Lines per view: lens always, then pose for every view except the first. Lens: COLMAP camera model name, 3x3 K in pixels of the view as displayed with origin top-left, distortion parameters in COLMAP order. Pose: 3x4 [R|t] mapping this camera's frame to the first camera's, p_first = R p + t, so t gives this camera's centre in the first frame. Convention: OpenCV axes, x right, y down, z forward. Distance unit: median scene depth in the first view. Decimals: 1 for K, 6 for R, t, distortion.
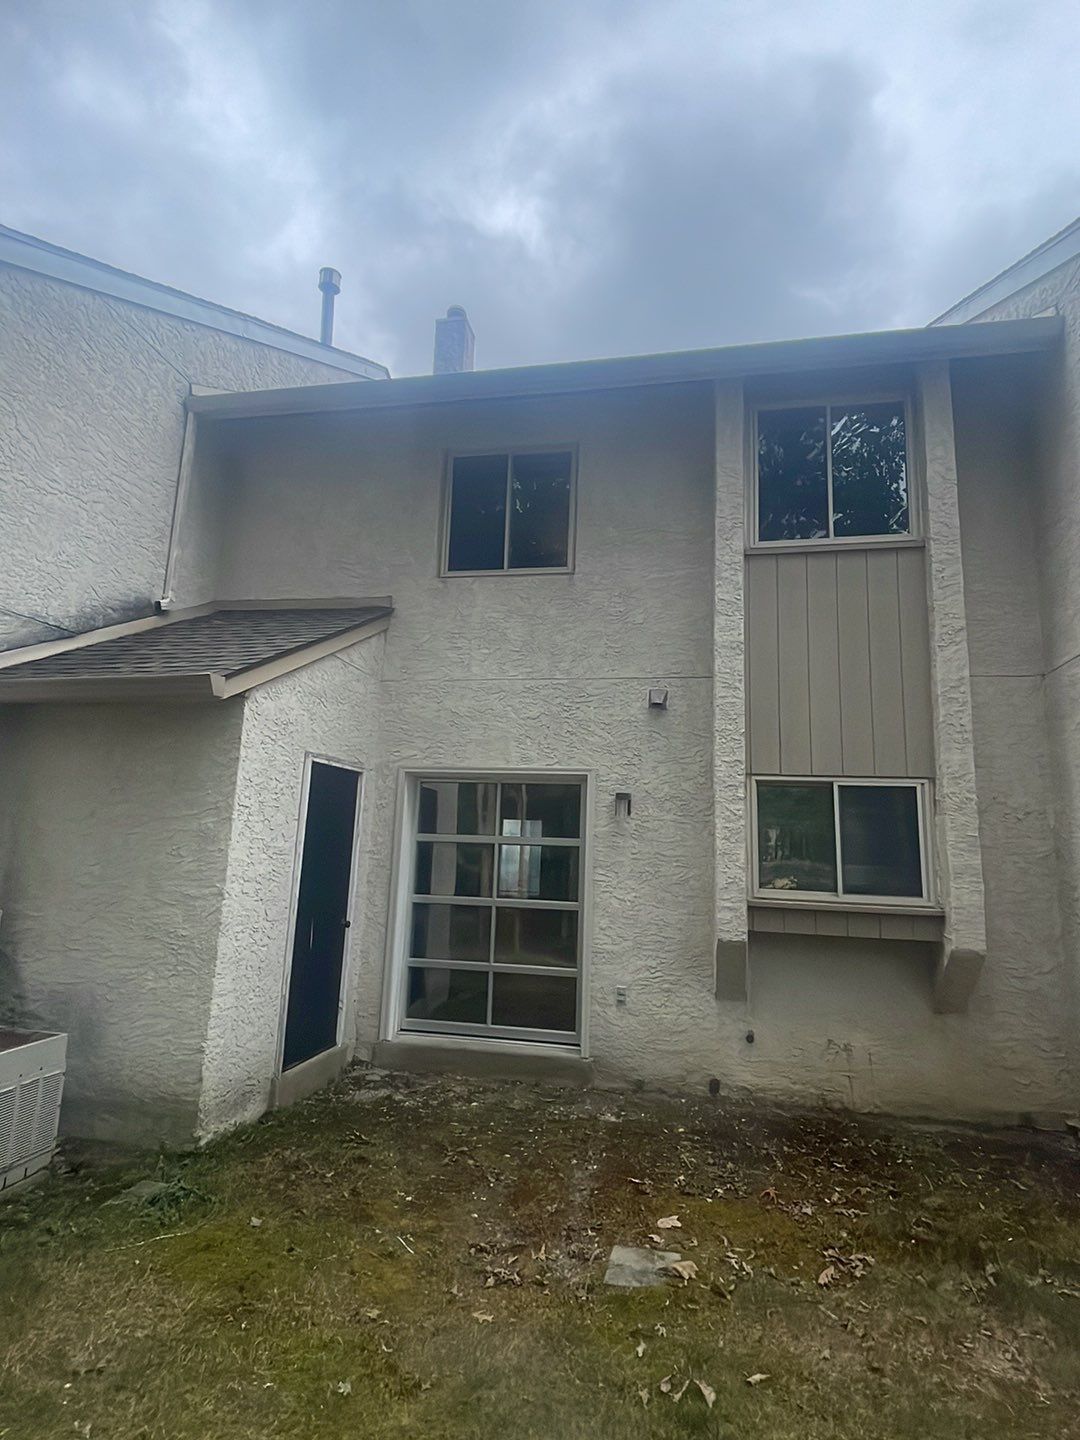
lens RADIAL K [[766.8, 0, 542.3], [0, 766.8, 719.3], [0, 0, 1]] dist [0.023089, -0.023696]
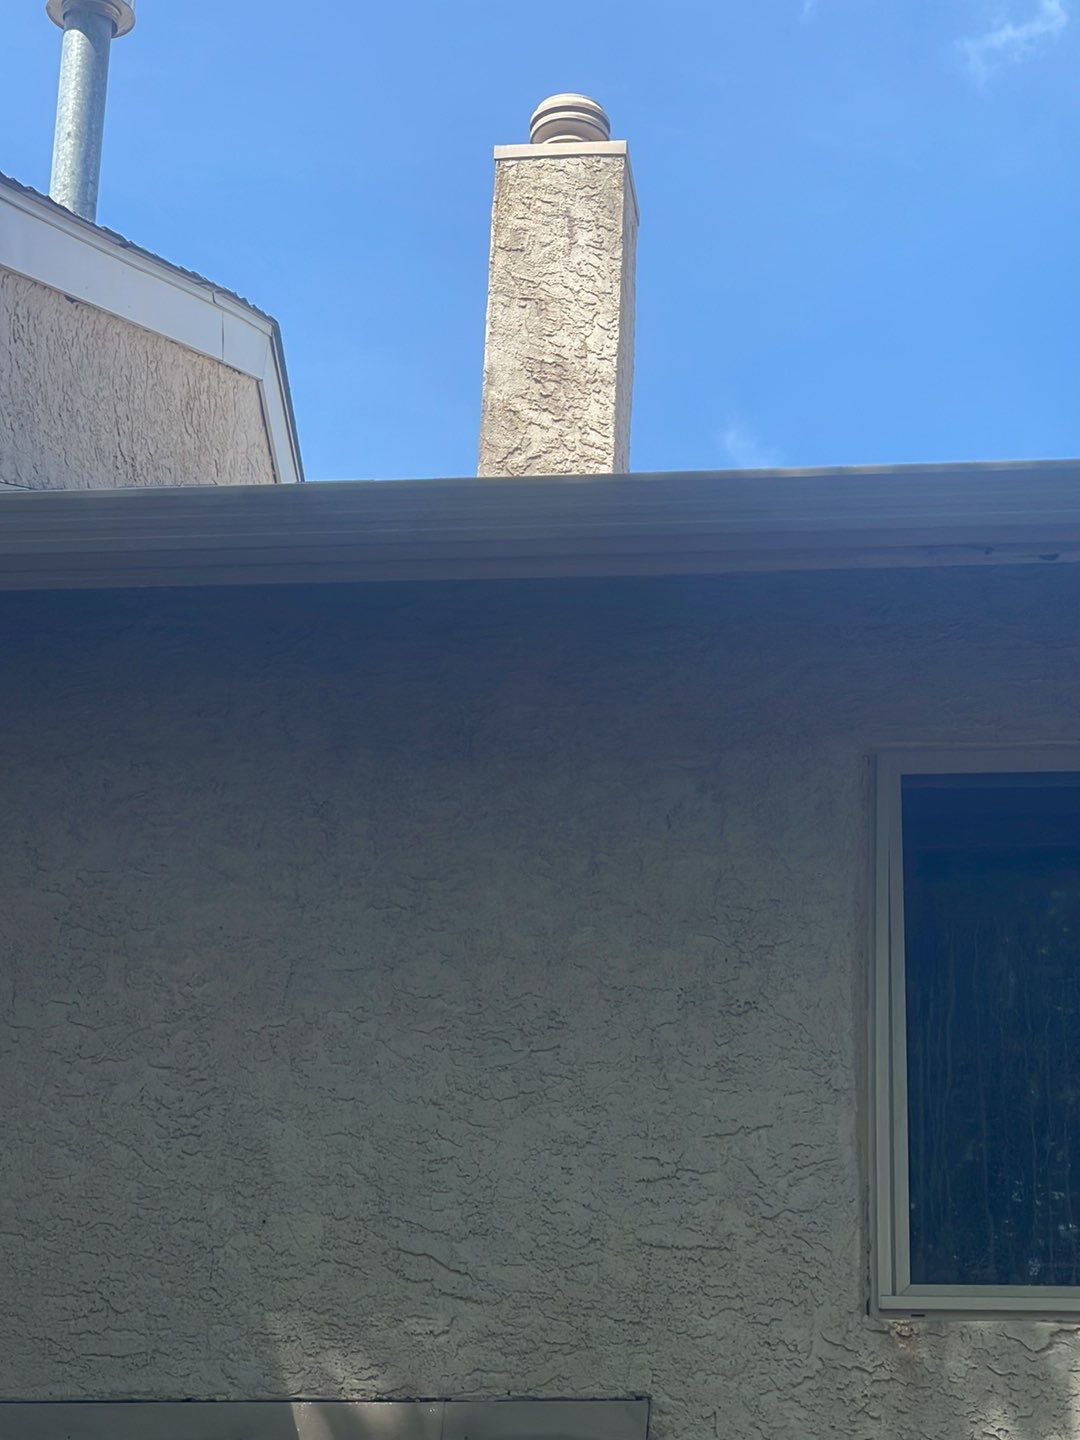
lens RADIAL K [[3461.8, 0, 549.1], [0, 3461.8, 706.6], [0, 0, 1]] dist [0.212206, 0.000000]
pose [[0.998022, 0.030337, 0.055059, -0.338223], [-0.013337, 0.958089, -0.286160, -0.079461], [-0.061433, 0.284859, 0.956599, 0.025141]]
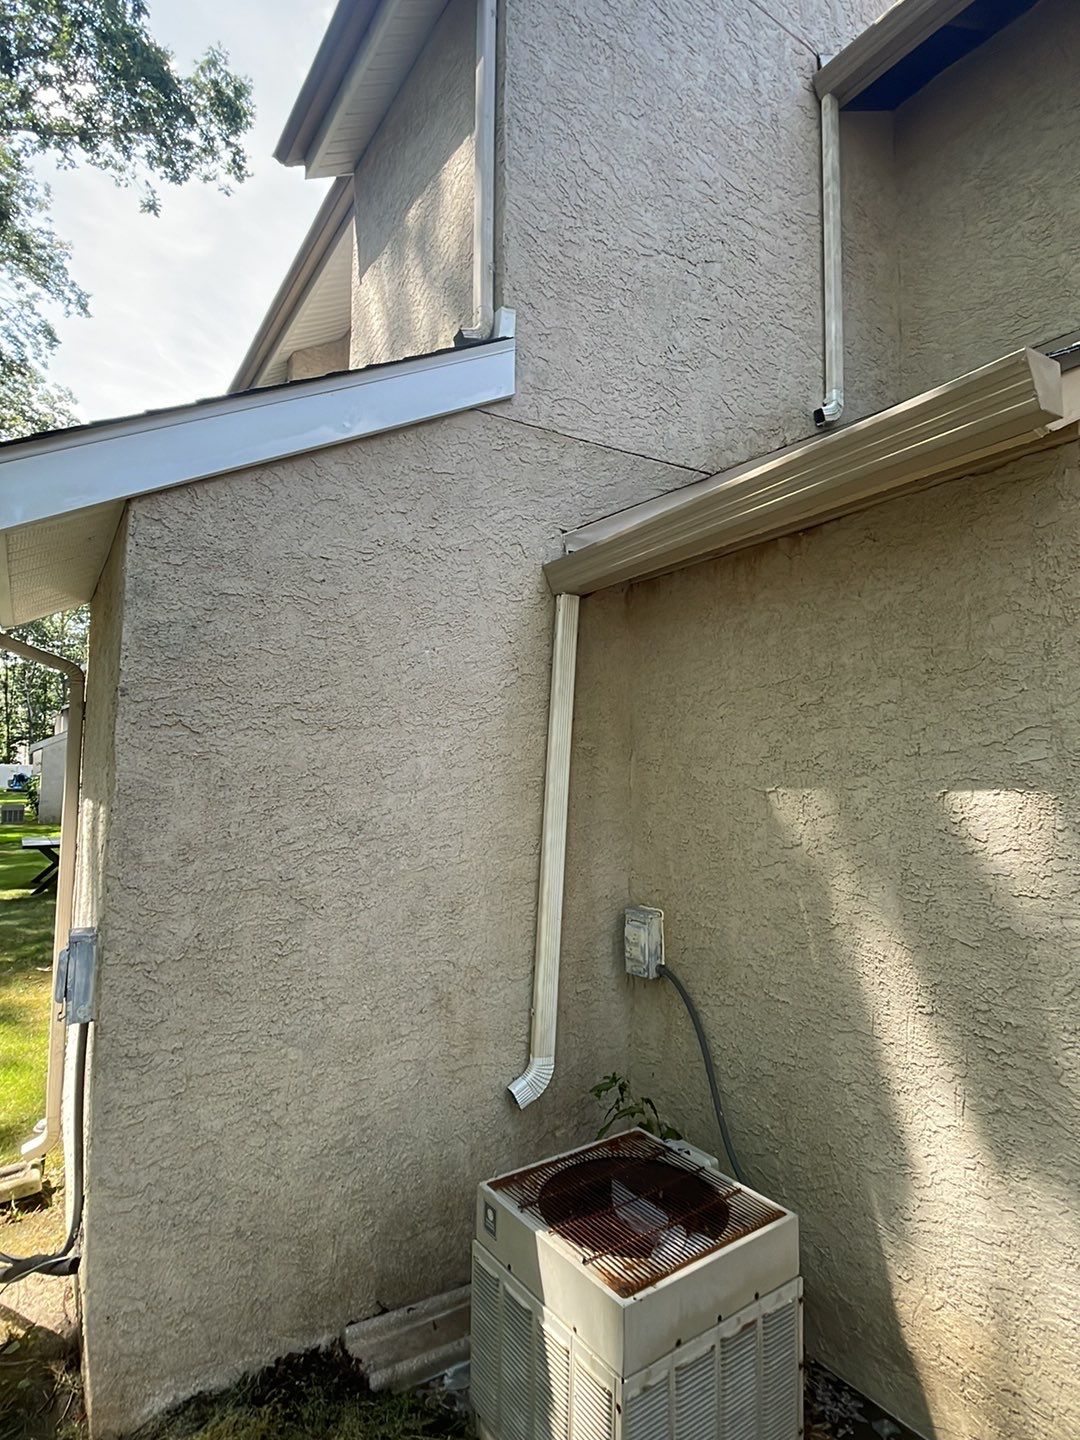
lens RADIAL K [[766.8, 0, 540.6], [0, 766.8, 719.3], [0, 0, 1]] dist [0.023089, -0.023696]
pose [[0.691366, -0.083881, -0.717619, -0.252531], [0.143135, 0.989453, 0.022242, 0.051660], [0.708185, -0.118094, 0.696081, 0.419453]]
